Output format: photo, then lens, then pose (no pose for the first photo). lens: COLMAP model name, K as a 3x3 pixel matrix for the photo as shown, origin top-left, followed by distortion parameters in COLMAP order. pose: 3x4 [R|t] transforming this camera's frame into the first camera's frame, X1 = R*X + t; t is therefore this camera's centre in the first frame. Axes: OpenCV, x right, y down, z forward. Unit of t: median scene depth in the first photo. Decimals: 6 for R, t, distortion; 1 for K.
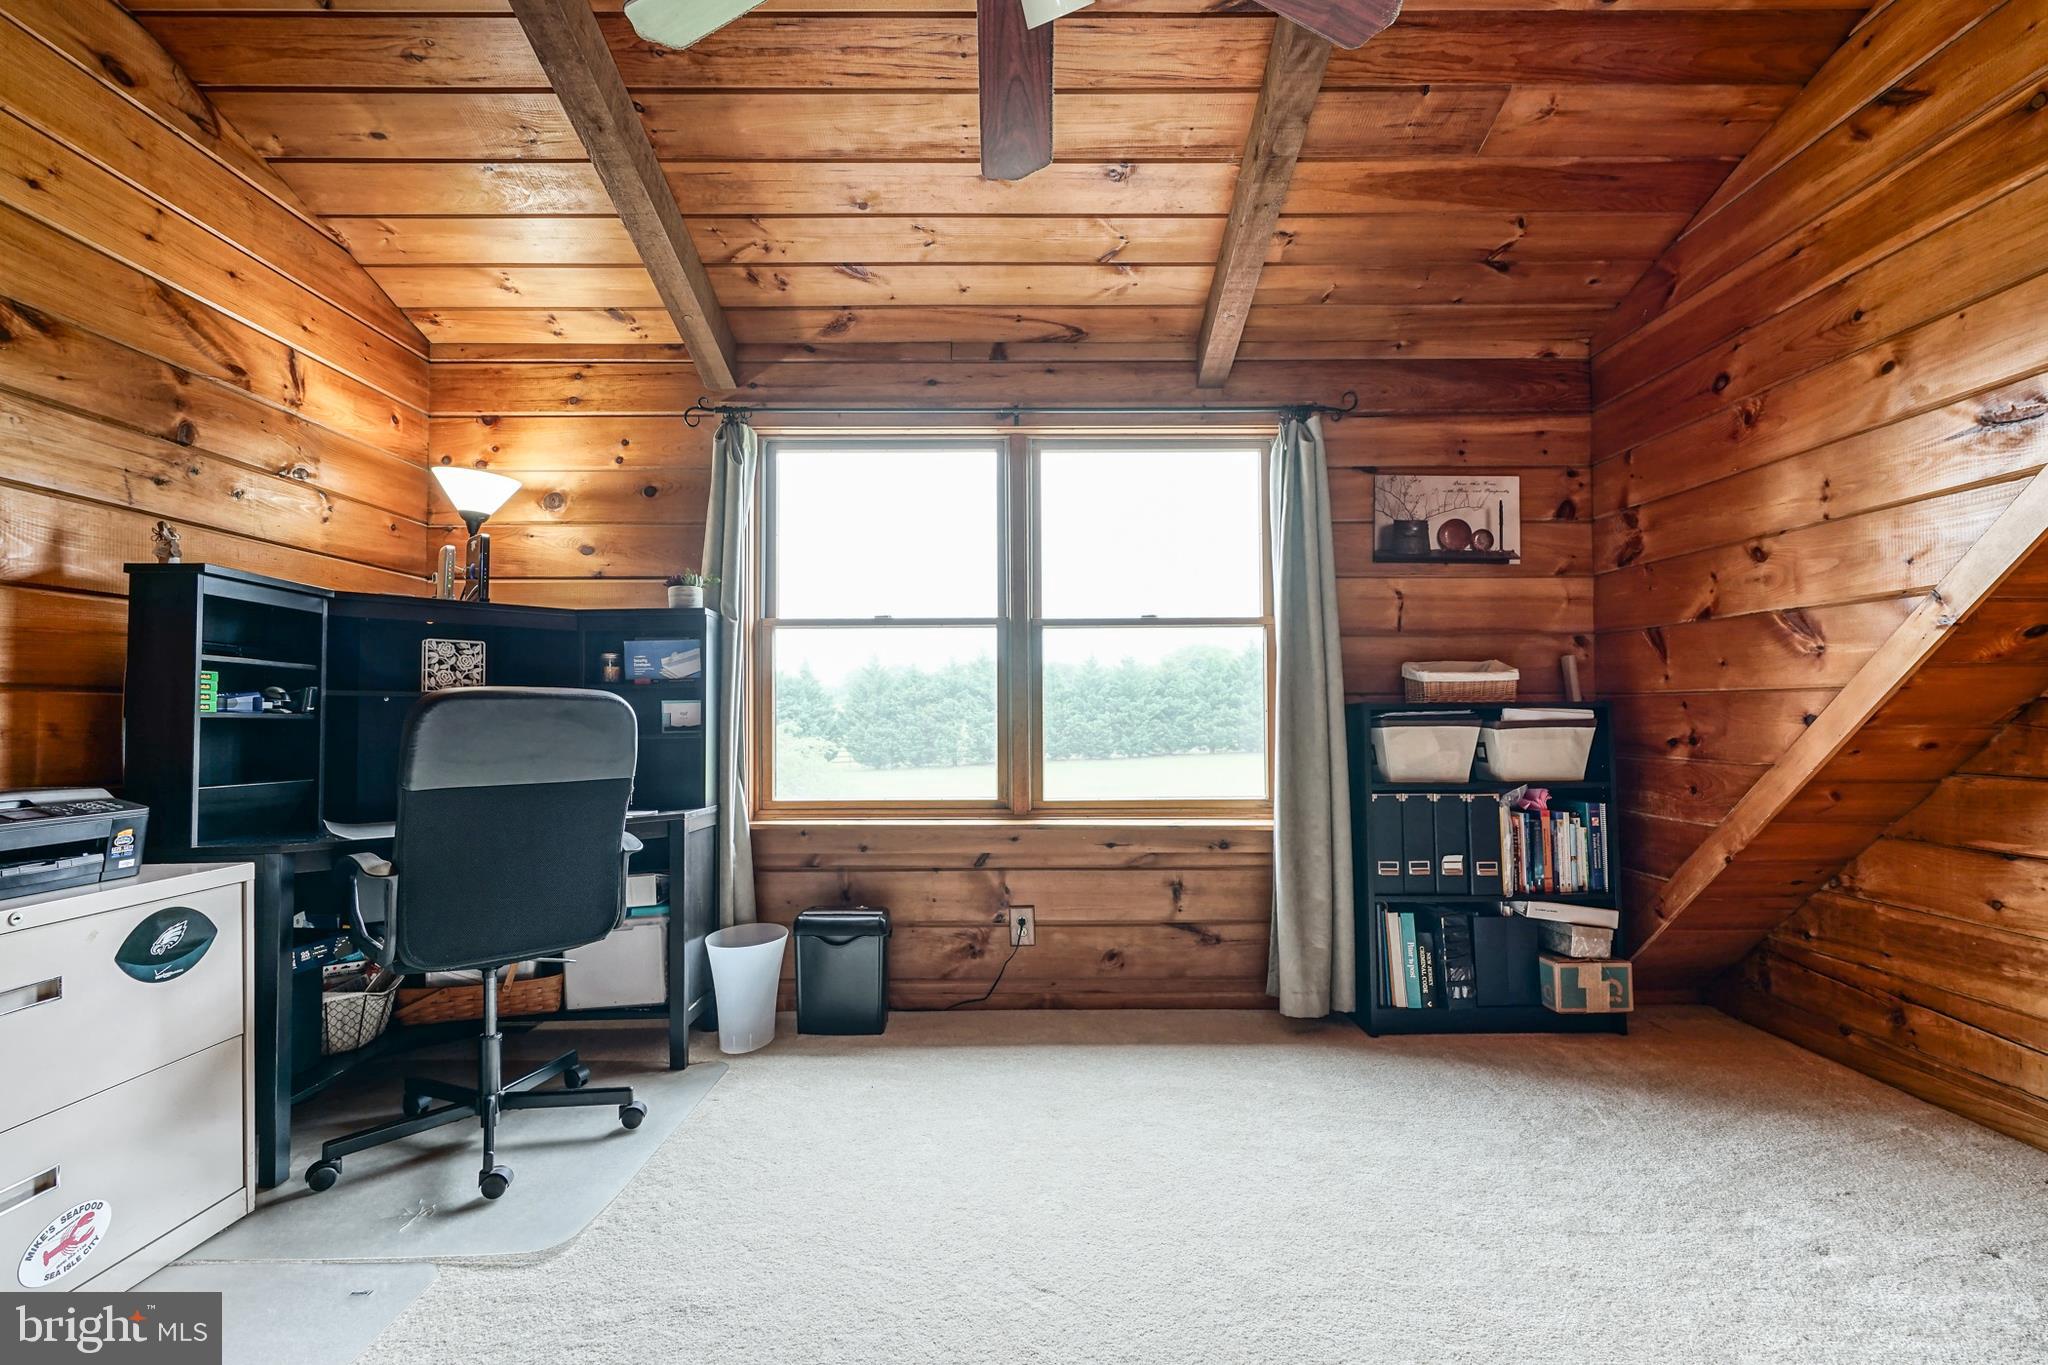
lens RADIAL K [[929.4, 0, 1024.7], [0, 929.4, 686.0], [0, 0, 1]] dist [-0.001769, 0.000123]
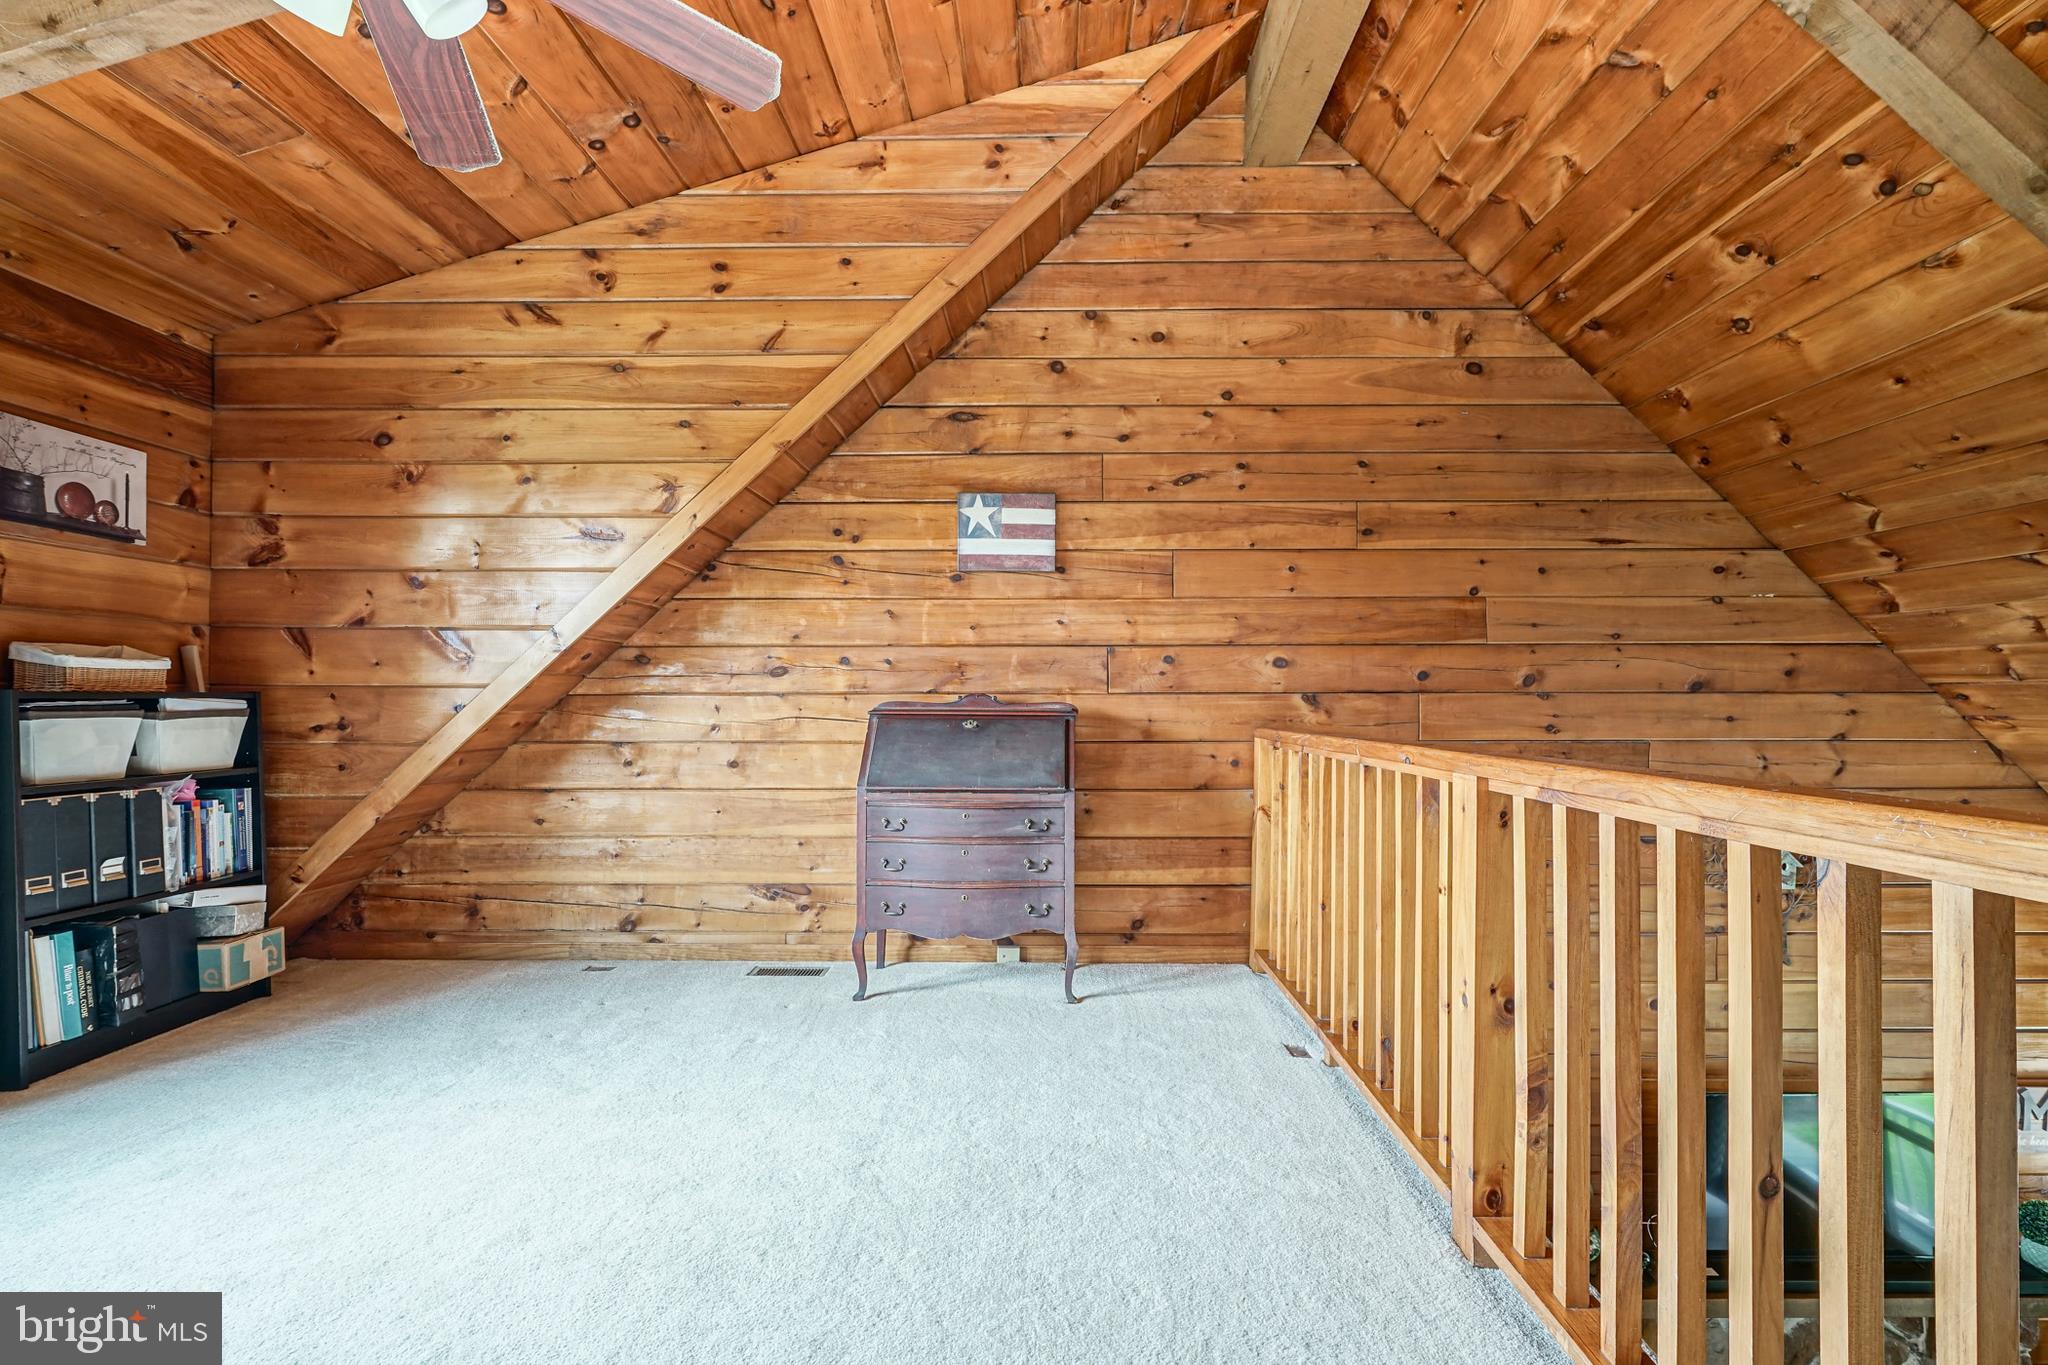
lens RADIAL K [[957.2, 0, 1018.0], [0, 957.2, 665.0], [0, 0, 1]] dist [-0.003360, 0.000284]
pose [[0.039316, 0.041653, 0.998358, -0.460577], [-0.029138, 0.998754, -0.040522, 0.004131], [-0.998802, -0.027497, 0.040481, 0.078514]]
